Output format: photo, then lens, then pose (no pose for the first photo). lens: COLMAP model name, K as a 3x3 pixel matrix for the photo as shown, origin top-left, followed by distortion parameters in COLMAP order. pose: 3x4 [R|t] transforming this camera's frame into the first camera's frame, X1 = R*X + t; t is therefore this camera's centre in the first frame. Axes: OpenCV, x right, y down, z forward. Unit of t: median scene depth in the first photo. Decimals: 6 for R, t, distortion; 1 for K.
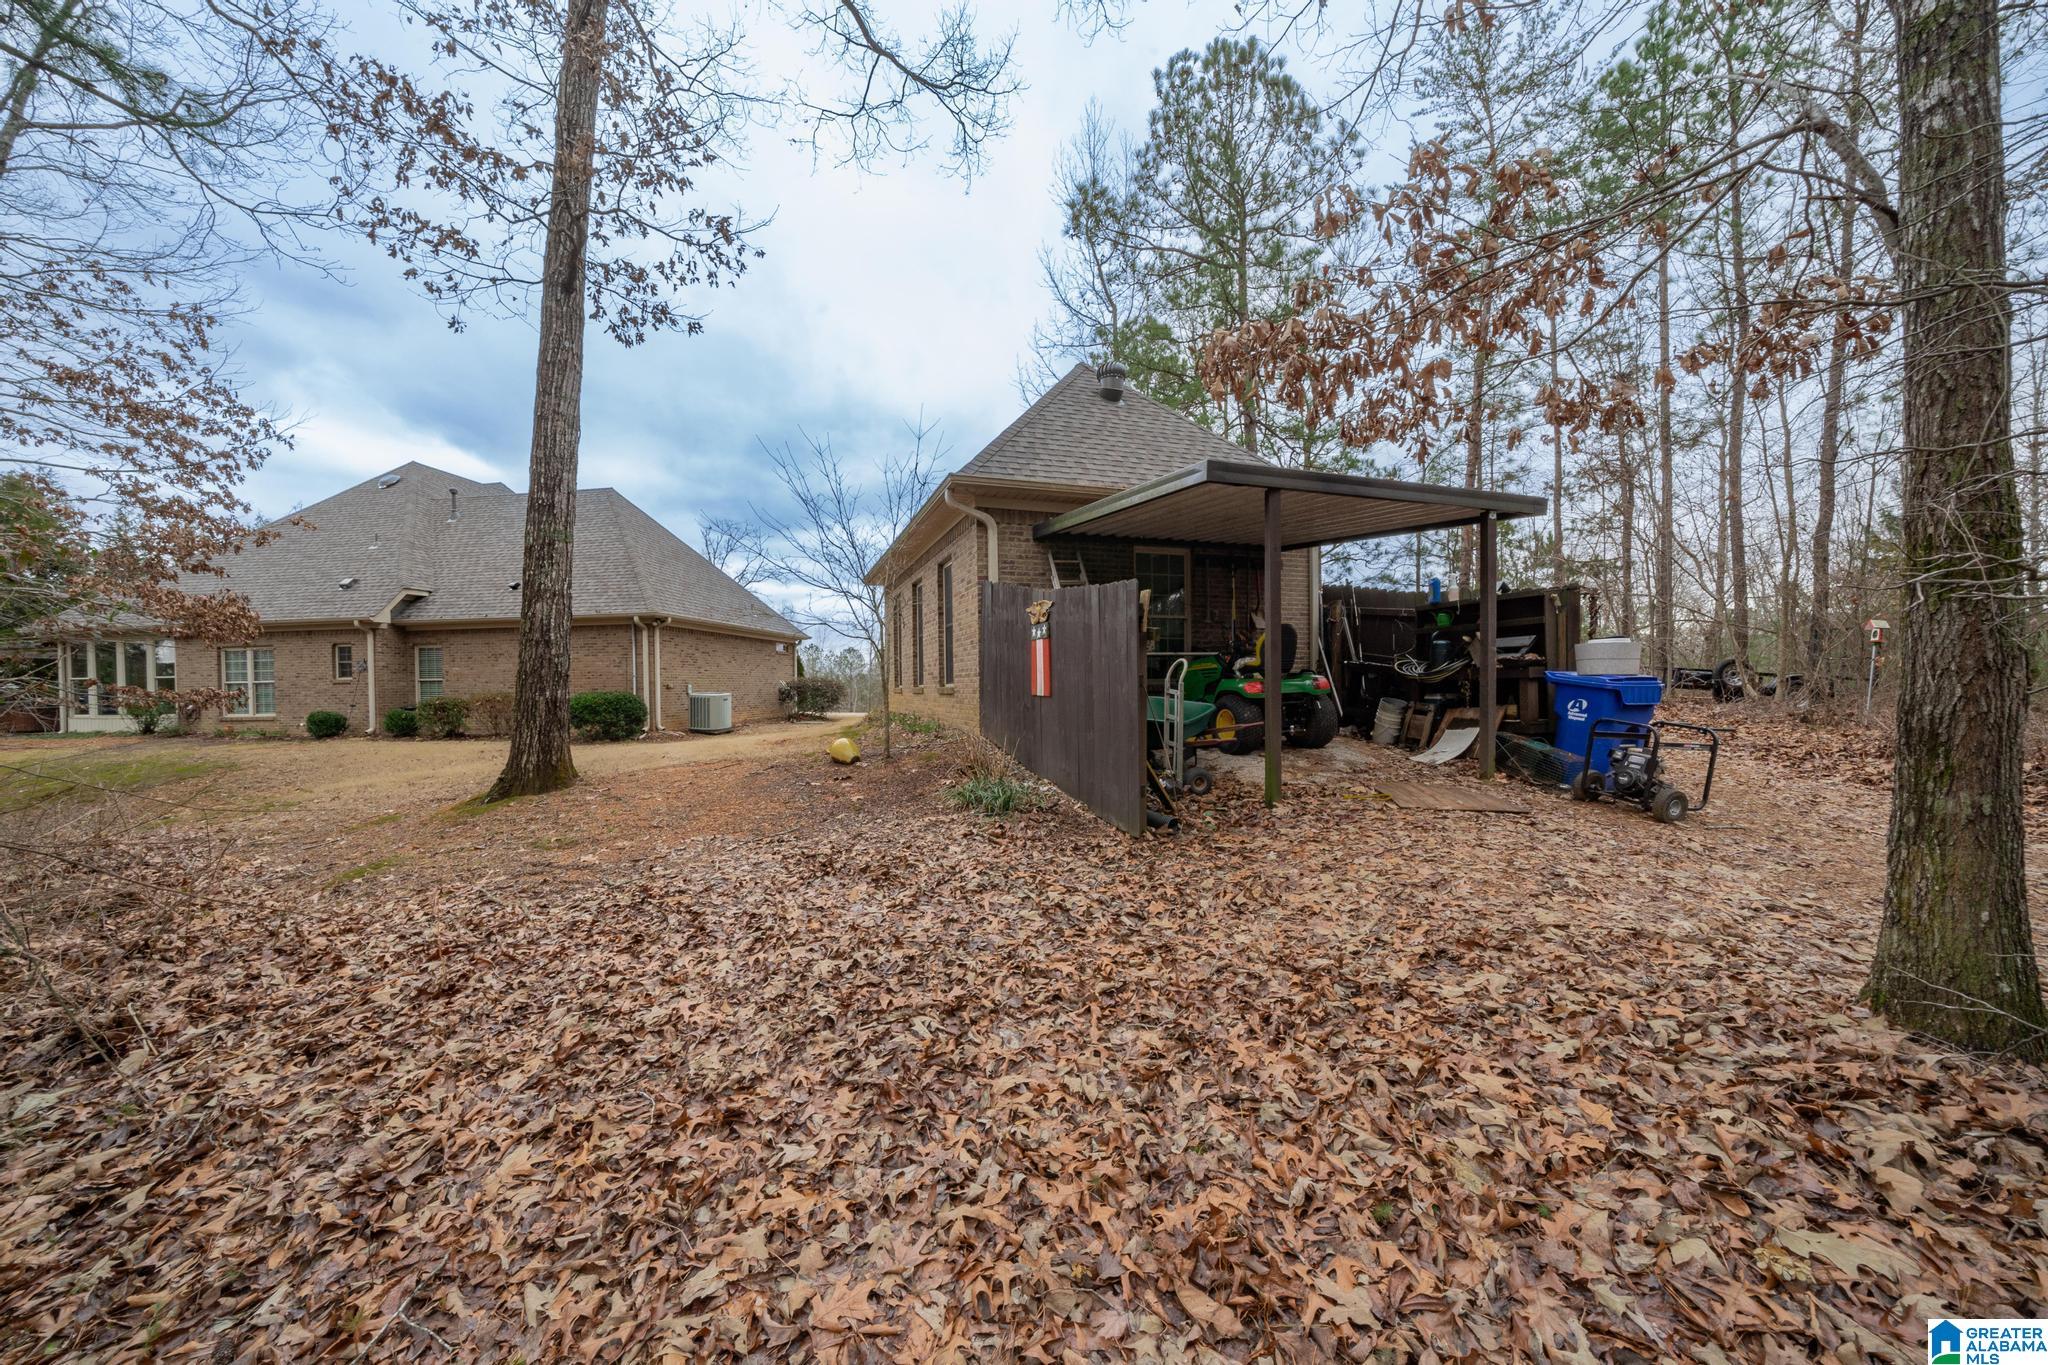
lens RADIAL K [[765.7, 0, 1022.6], [0, 765.7, 708.5], [0, 0, 1]] dist [0.000070, -0.000074]
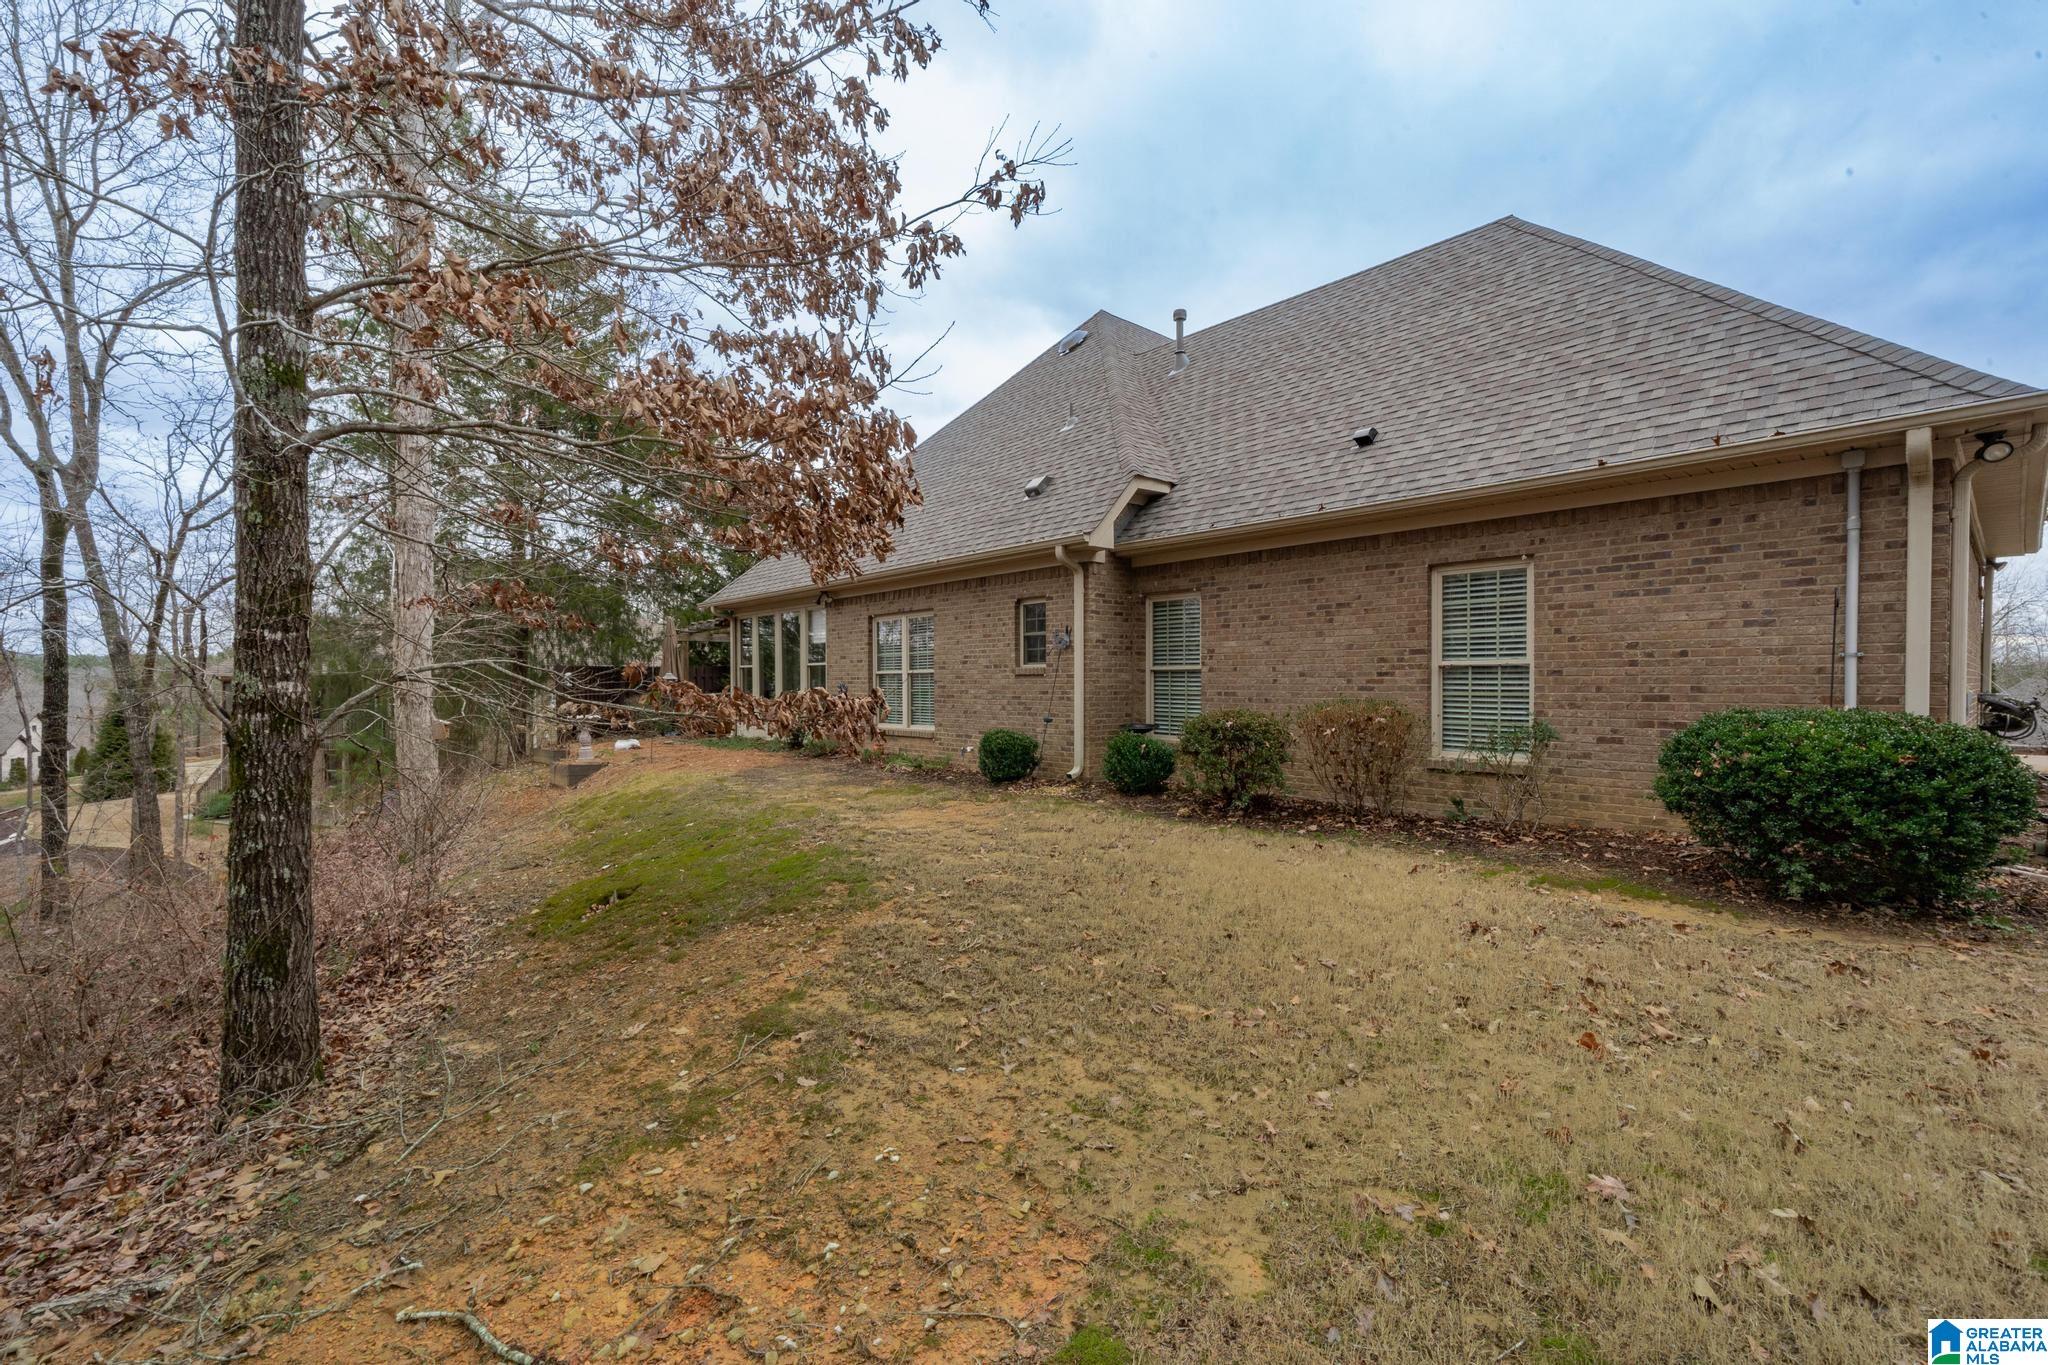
lens RADIAL K [[901.8, 0, 1024.0], [0, 901.8, 682.5], [0, 0, 1]] dist [0.002069, 0.000254]
pose [[0.780521, 0.010972, -0.625034, -0.515816], [-0.019555, 0.999785, -0.006869, -0.023992], [0.624824, 0.017584, 0.780568, 0.528705]]
